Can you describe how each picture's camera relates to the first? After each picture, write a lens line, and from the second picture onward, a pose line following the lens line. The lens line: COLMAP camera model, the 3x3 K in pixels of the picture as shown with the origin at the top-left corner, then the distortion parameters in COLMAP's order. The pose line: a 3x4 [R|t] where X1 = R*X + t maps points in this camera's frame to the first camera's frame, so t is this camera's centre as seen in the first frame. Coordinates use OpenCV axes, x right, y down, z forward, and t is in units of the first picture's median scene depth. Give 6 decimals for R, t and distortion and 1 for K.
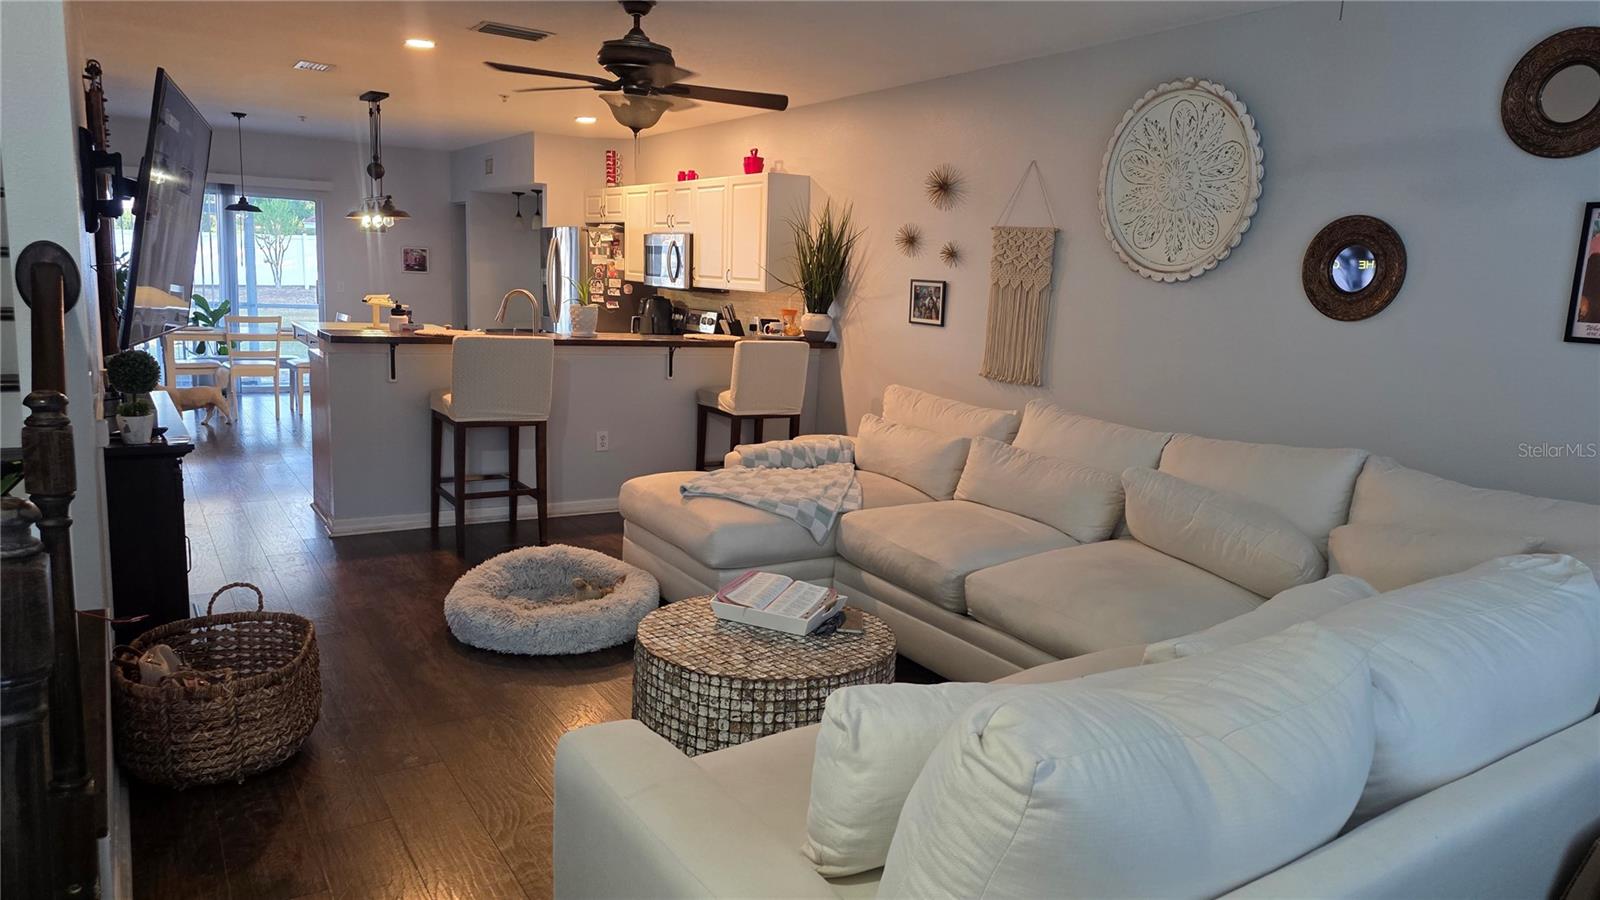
lens RADIAL K [[1028.2, 0, 800.0], [0, 1028.2, 450.0], [0, 0, 1]] dist [0.070769, -0.047839]
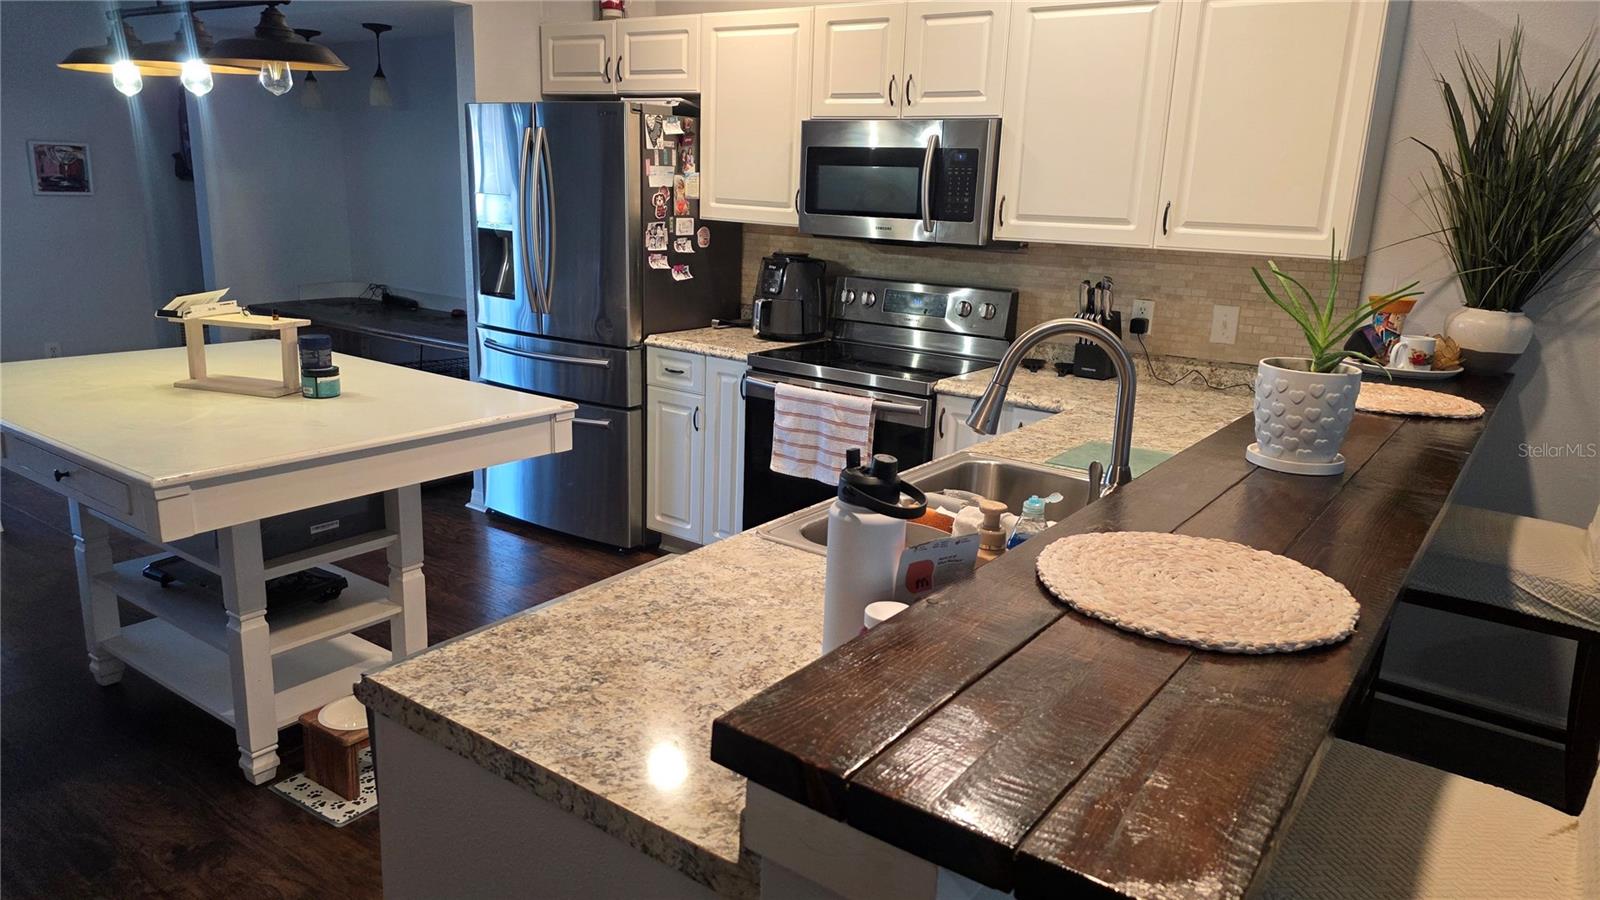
lens RADIAL K [[1028.2, 0, 800.0], [0, 1028.2, 450.0], [0, 0, 1]] dist [0.070769, -0.047839]
pose [[0.928790, -0.104585, 0.355543, -0.250941], [0.070205, 0.991636, 0.108299, -0.087307], [-0.363896, -0.075626, 0.928365, 0.432388]]
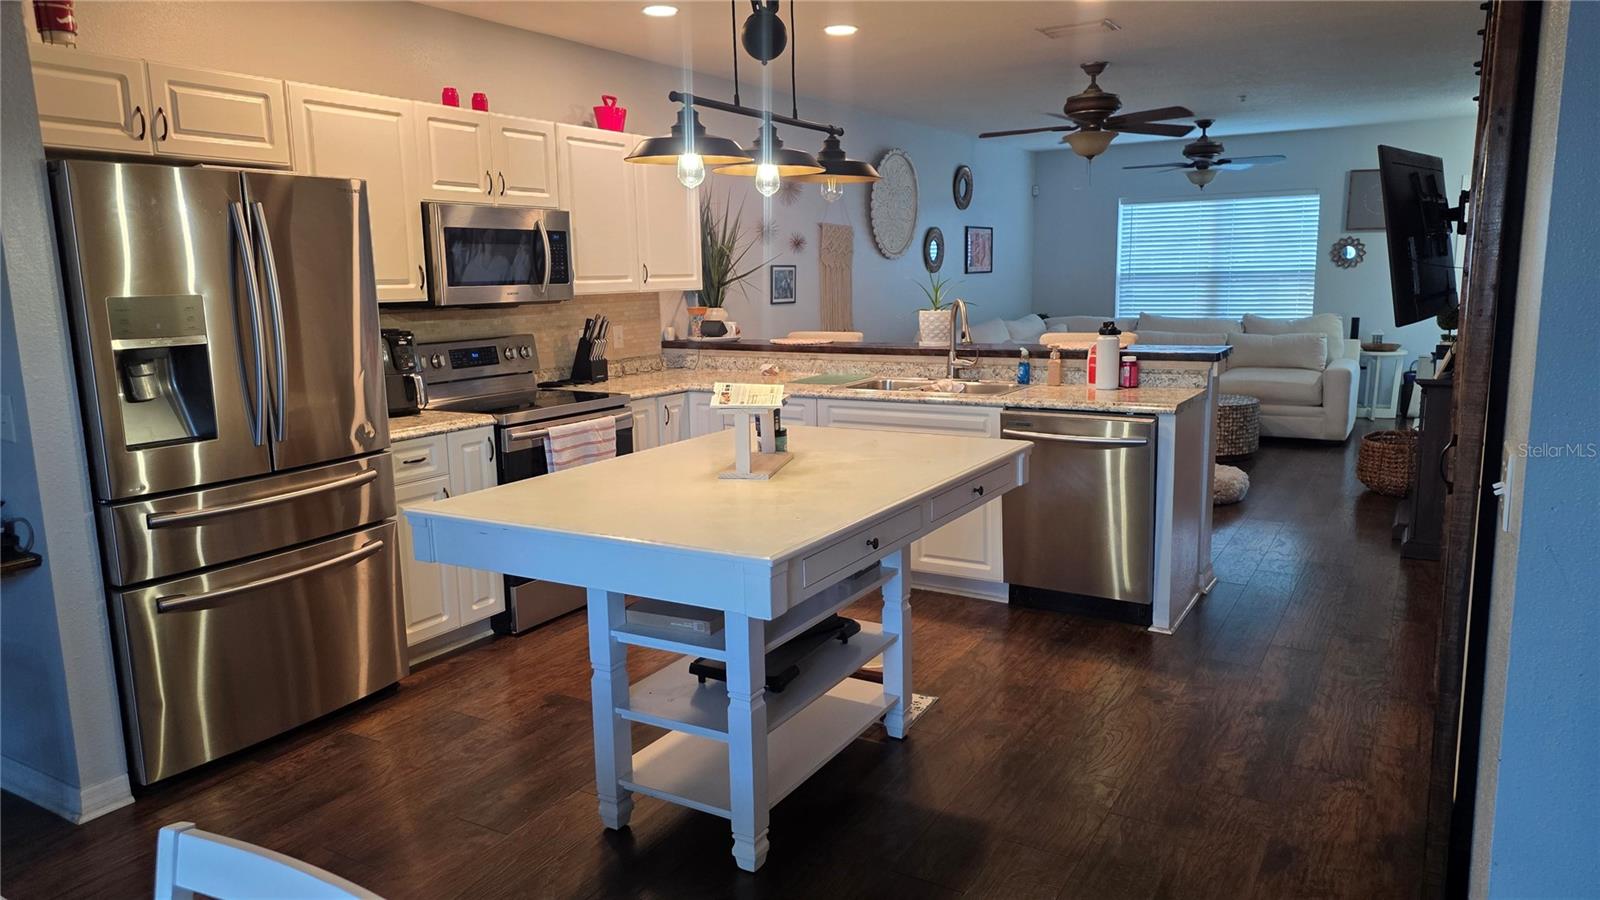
lens RADIAL K [[1028.2, 0, 800.0], [0, 1028.2, 450.0], [0, 0, 1]] dist [0.070769, -0.047839]
pose [[-0.420245, -0.197234, 0.885716, -0.544872], [0.158460, 0.945142, 0.285651, -0.167476], [-0.893468, 0.260394, -0.365938, 0.835718]]
